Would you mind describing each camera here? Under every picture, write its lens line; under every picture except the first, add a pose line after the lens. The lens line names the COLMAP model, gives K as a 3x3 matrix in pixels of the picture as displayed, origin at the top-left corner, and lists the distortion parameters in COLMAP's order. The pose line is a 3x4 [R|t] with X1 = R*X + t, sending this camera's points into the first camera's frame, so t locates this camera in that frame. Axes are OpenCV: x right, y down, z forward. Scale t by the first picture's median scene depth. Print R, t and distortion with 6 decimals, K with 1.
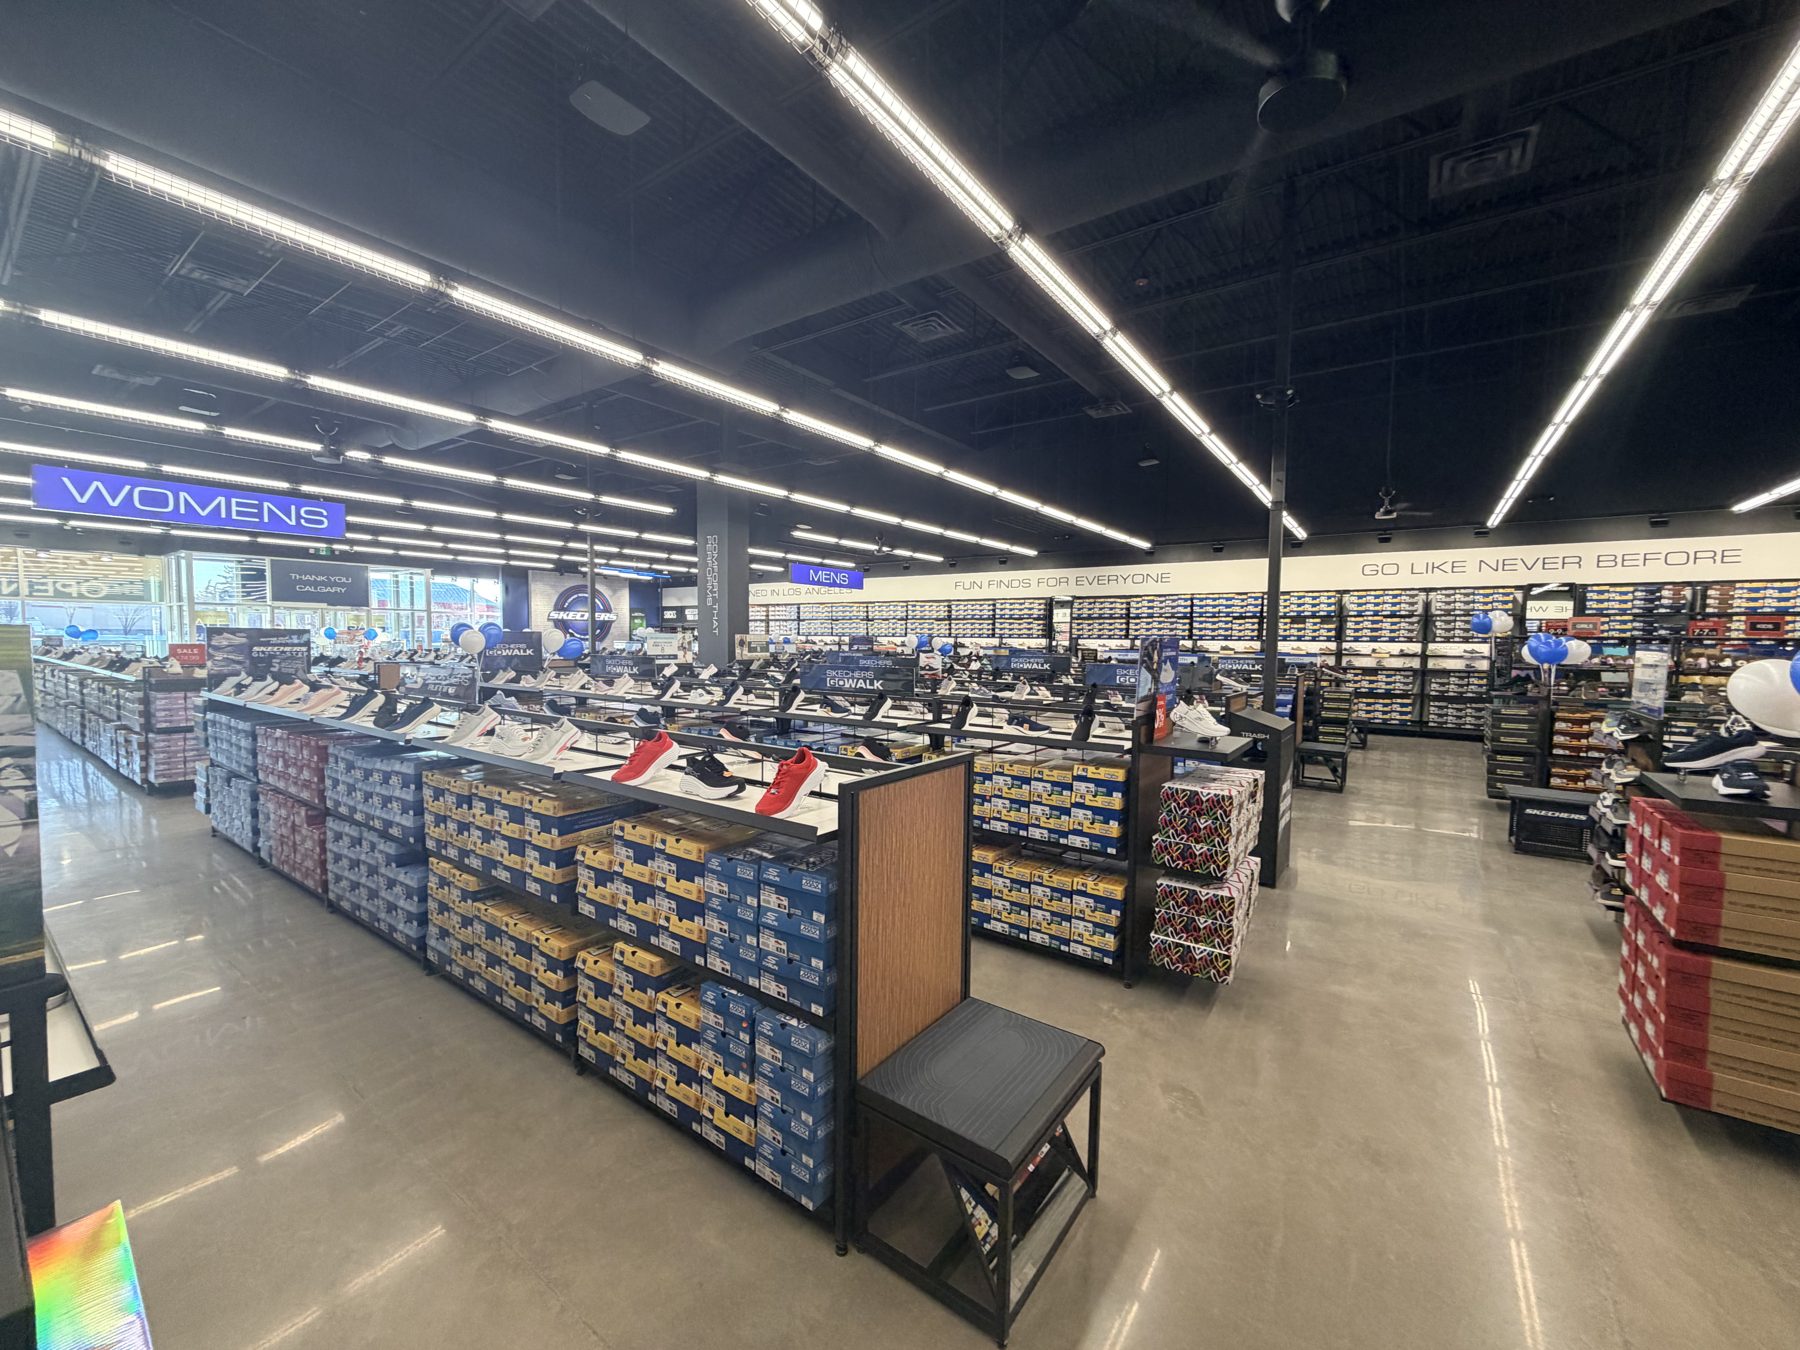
lens RADIAL K [[720.9, 0, 872.0], [0, 720.9, 679.6], [0, 0, 1]] dist [0.018314, 0.000254]
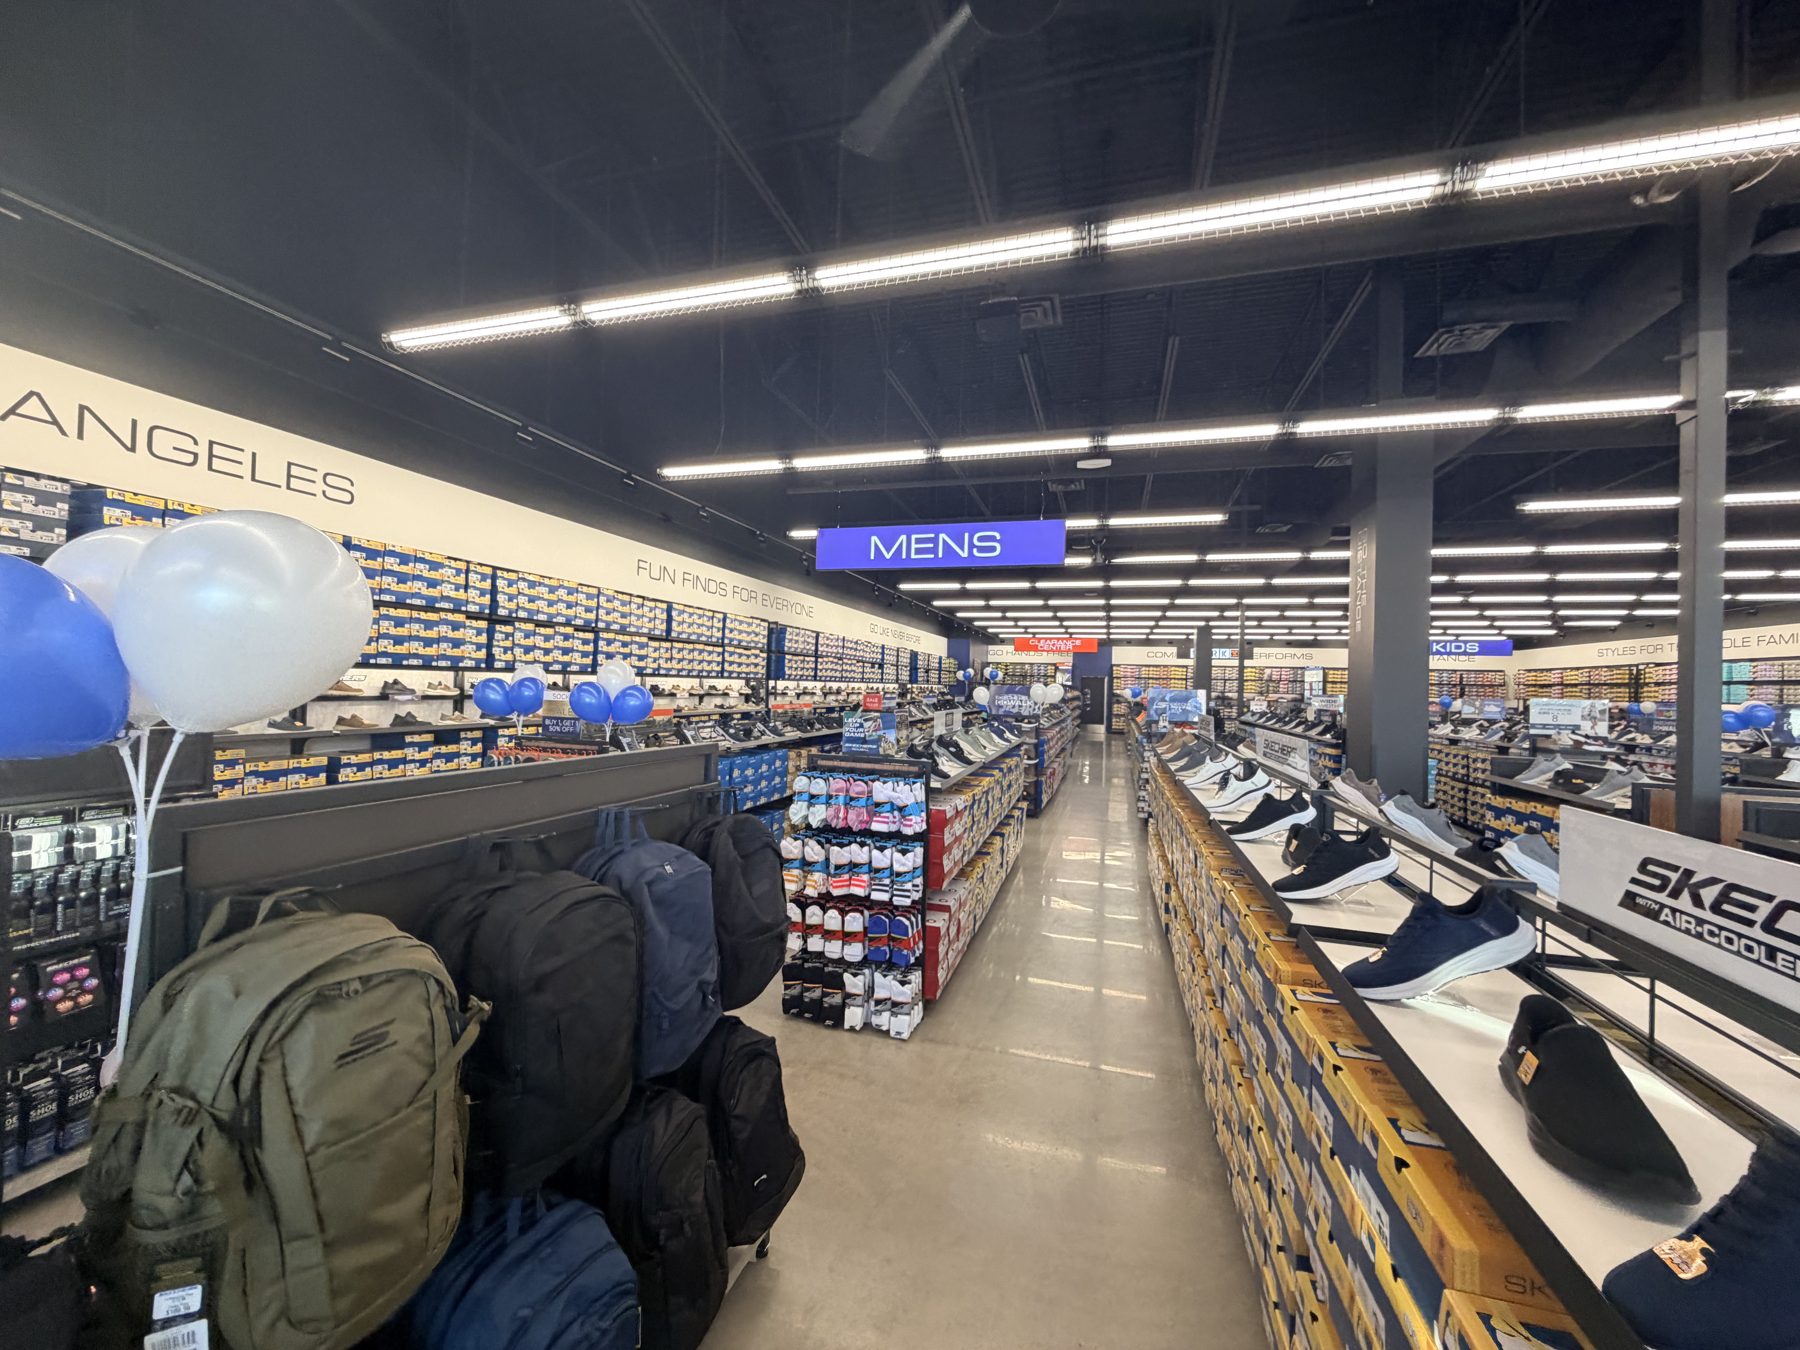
lens RADIAL K [[707.5, 0, 898.8], [0, 707.5, 675.0], [0, 0, 1]] dist [0.000010, 0.000093]
pose [[0.328027, -0.006543, -0.944646, -0.063772], [-0.087175, 0.995499, -0.037167, -0.036416], [0.940637, 0.094542, 0.325980, 0.529818]]
